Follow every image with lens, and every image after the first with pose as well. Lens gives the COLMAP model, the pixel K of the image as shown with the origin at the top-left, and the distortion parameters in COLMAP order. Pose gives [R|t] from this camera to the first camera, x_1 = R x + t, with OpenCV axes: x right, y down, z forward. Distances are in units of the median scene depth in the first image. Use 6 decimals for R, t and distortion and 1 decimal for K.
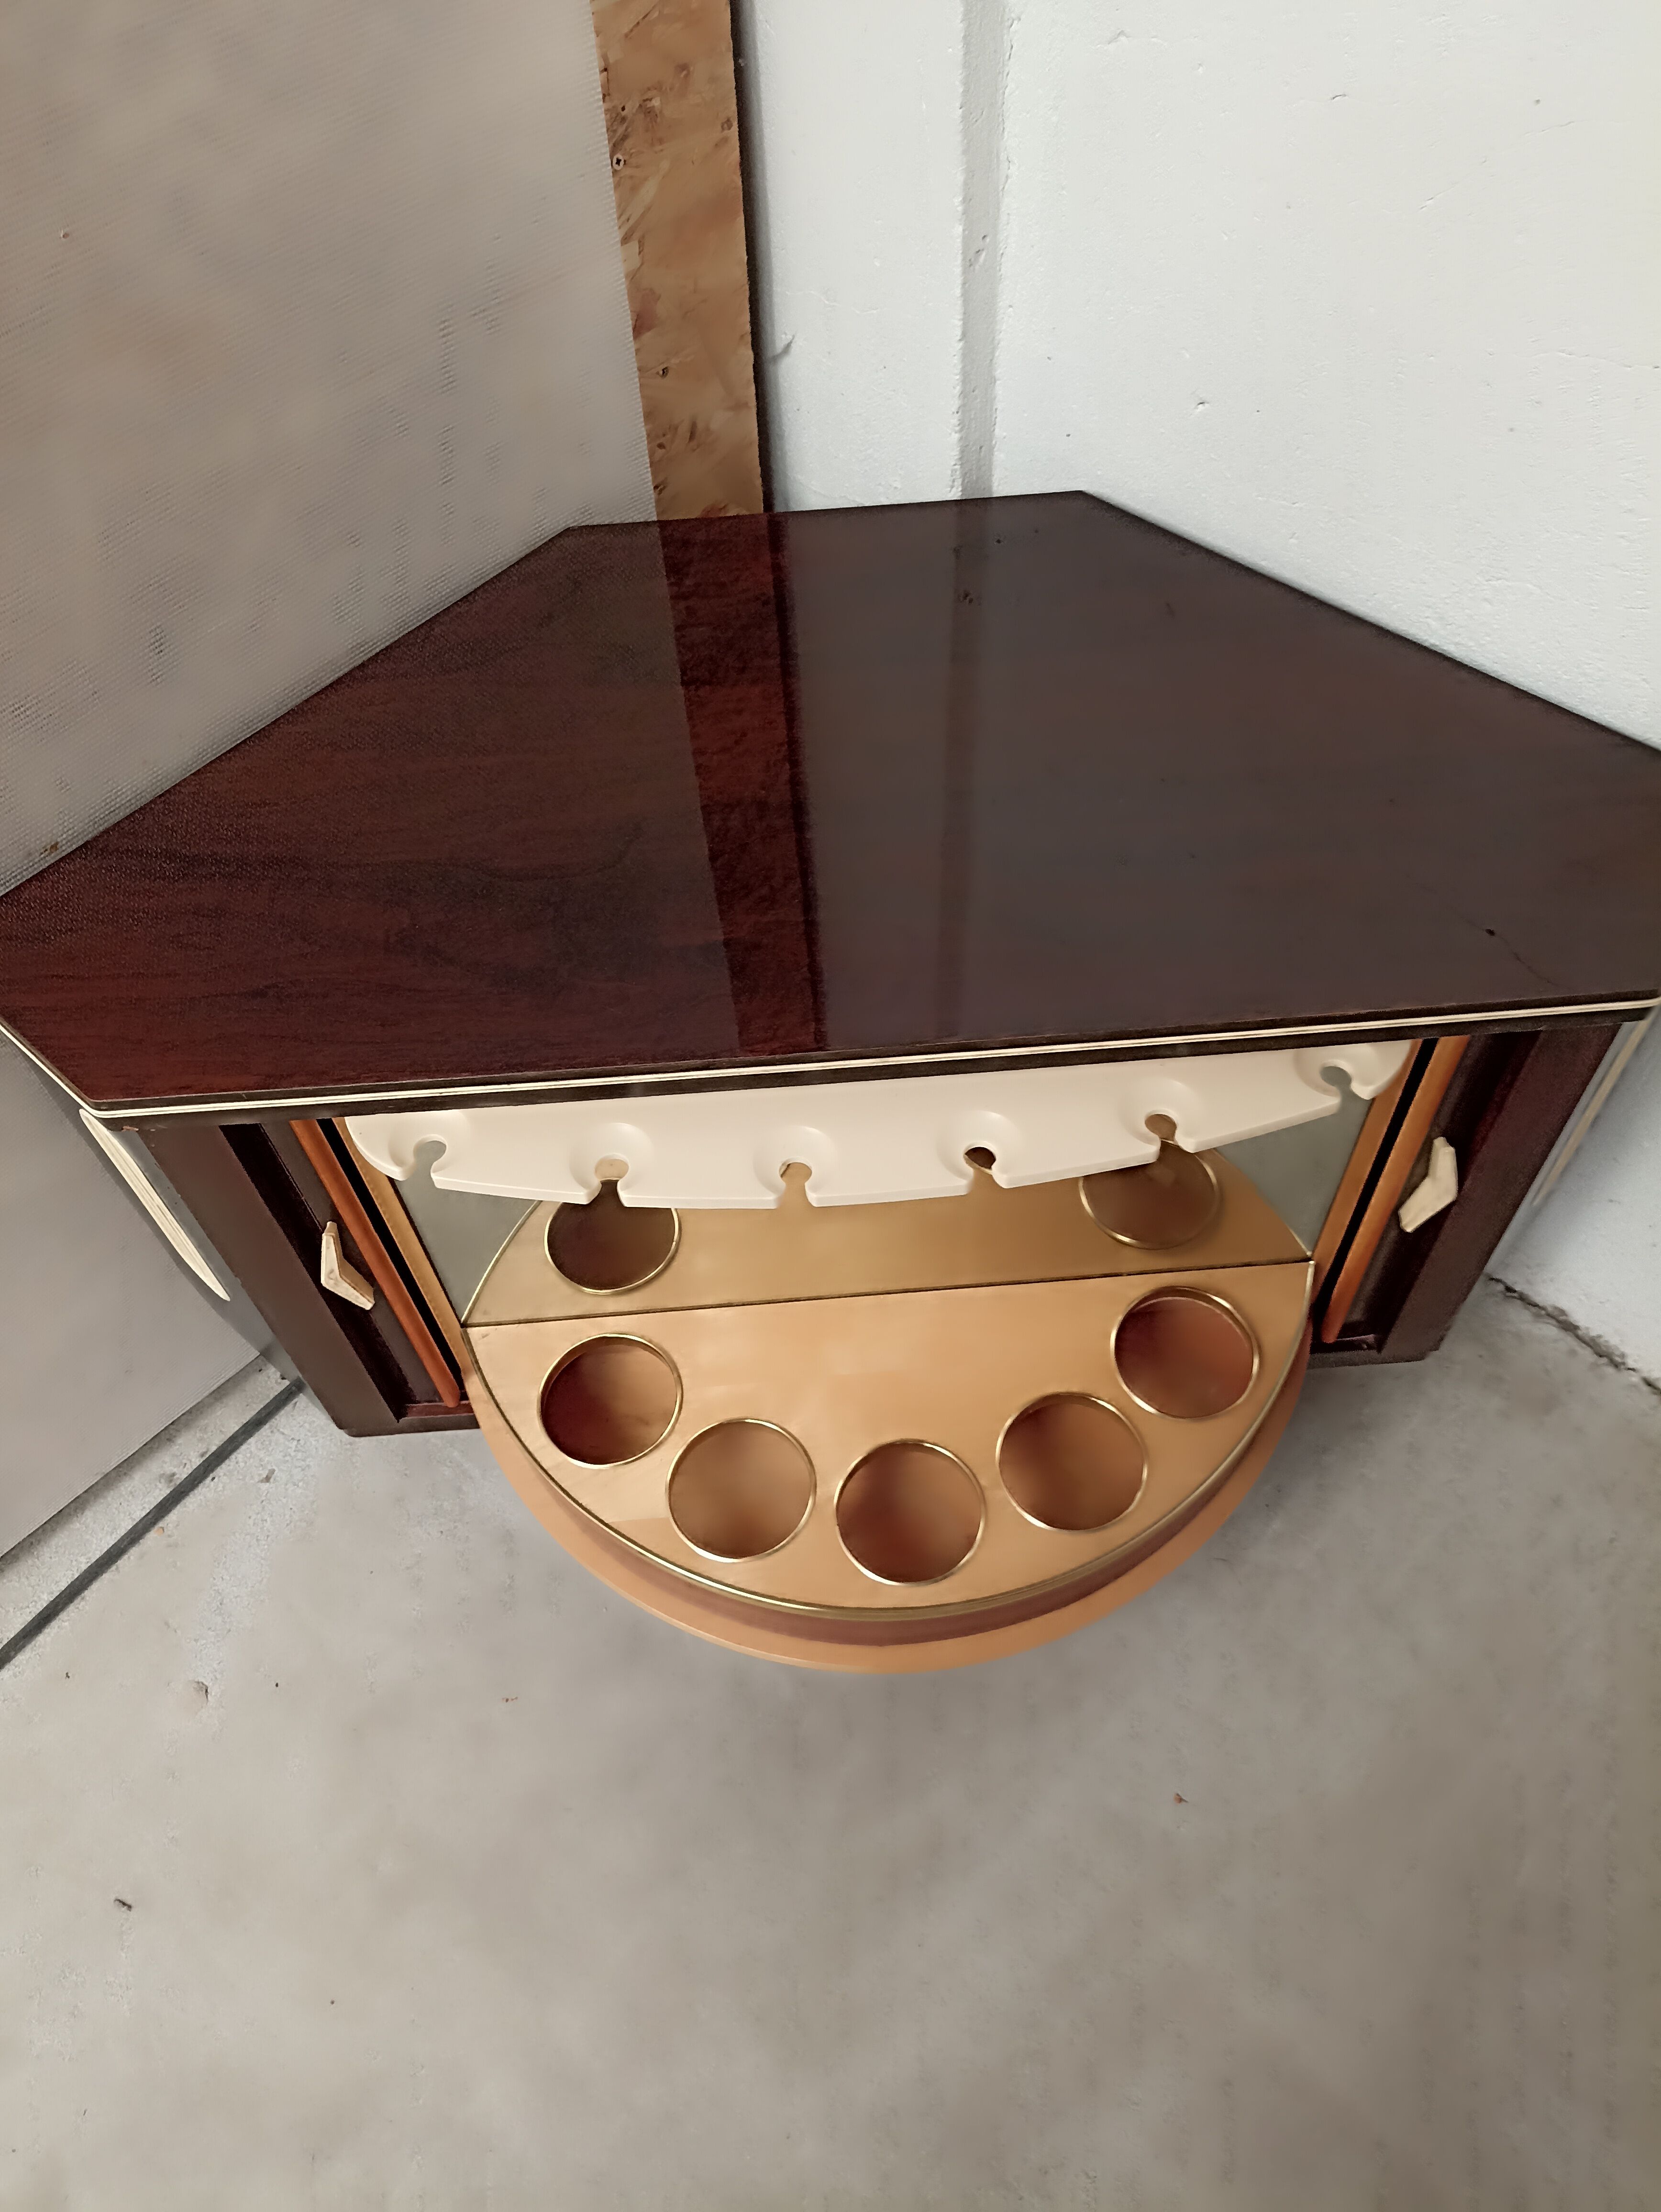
lens RADIAL K [[1635.6, 0, 830.1], [0, 1635.6, 1123.6], [0, 0, 1]] dist [0.020116, -0.013762]
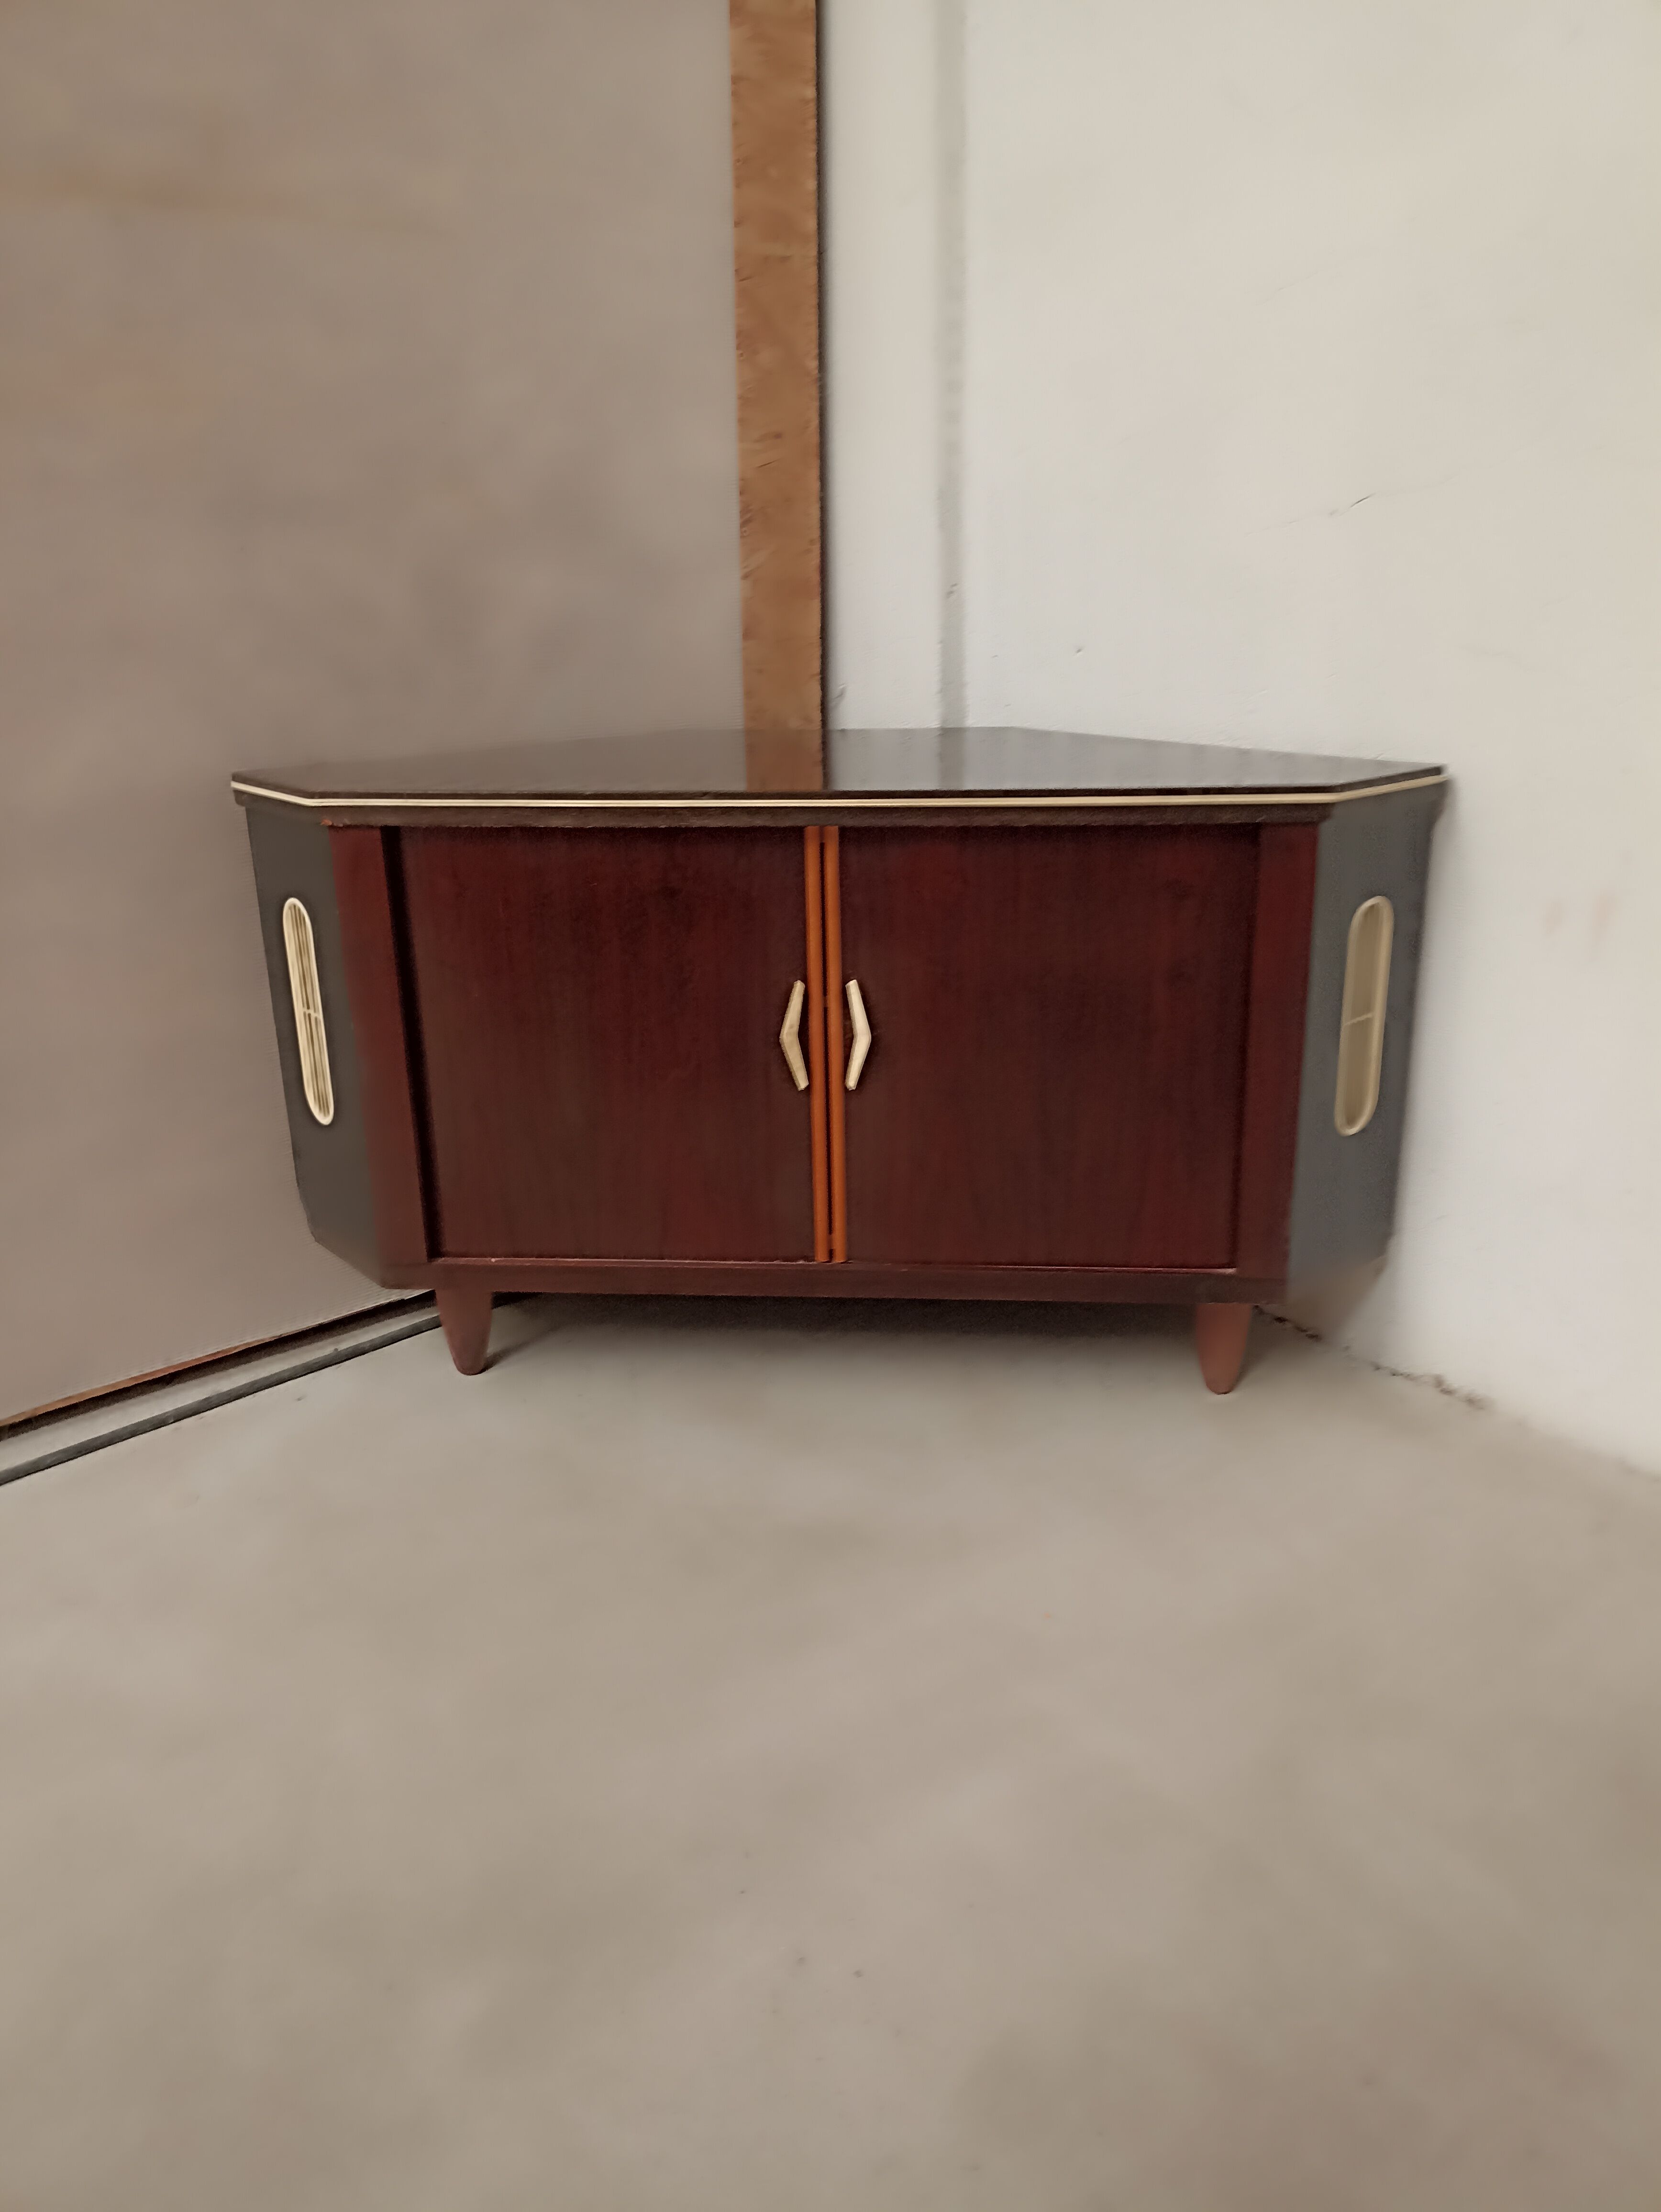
lens RADIAL K [[1635.6, 0, 842.1], [0, 1635.6, 1120.4], [0, 0, 1]] dist [0.020116, -0.013762]
pose [[0.991785, 0.066868, -0.109048, 0.189954], [-0.117324, 0.815199, -0.567174, 0.829897], [0.050970, 0.575309, 0.816347, -0.051616]]
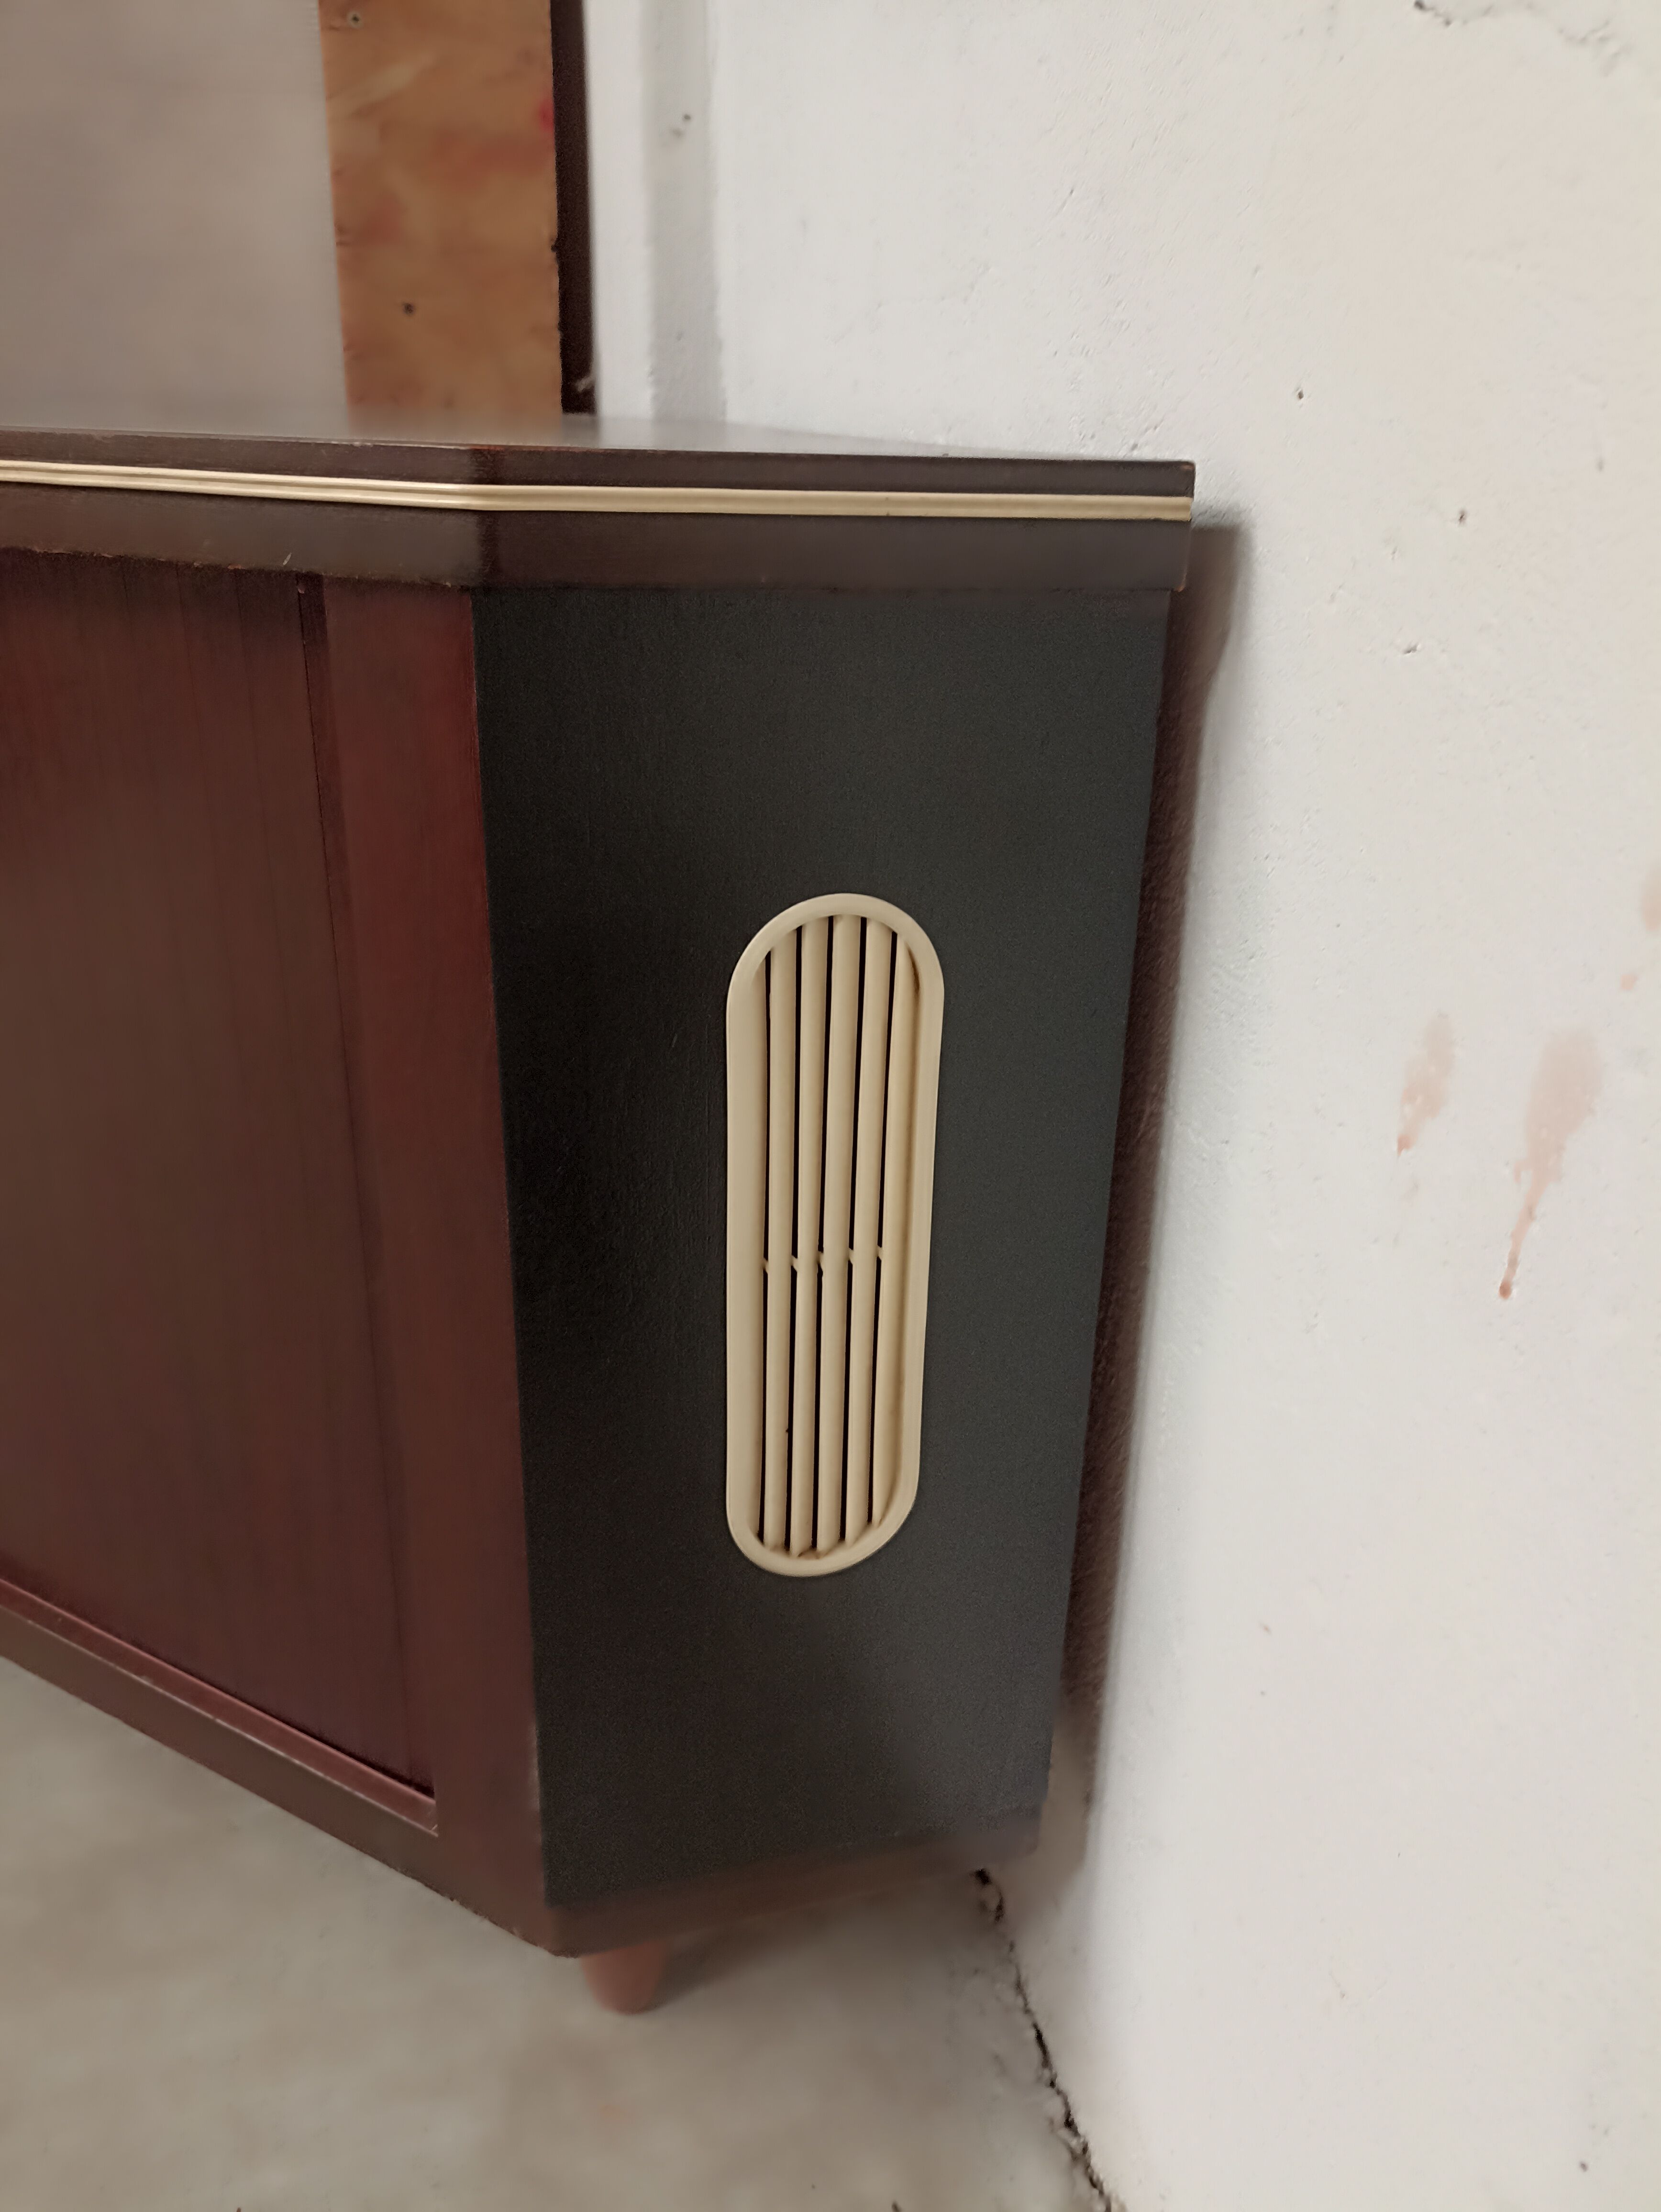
lens RADIAL K [[1635.6, 0, 828.6], [0, 1635.6, 1104.8], [0, 0, 1]] dist [0.020116, -0.013762]
pose [[0.844795, 0.269974, -0.461990, 0.627145], [-0.469268, 0.788668, -0.397228, 0.121235], [0.257116, 0.552373, 0.792953, 0.623486]]
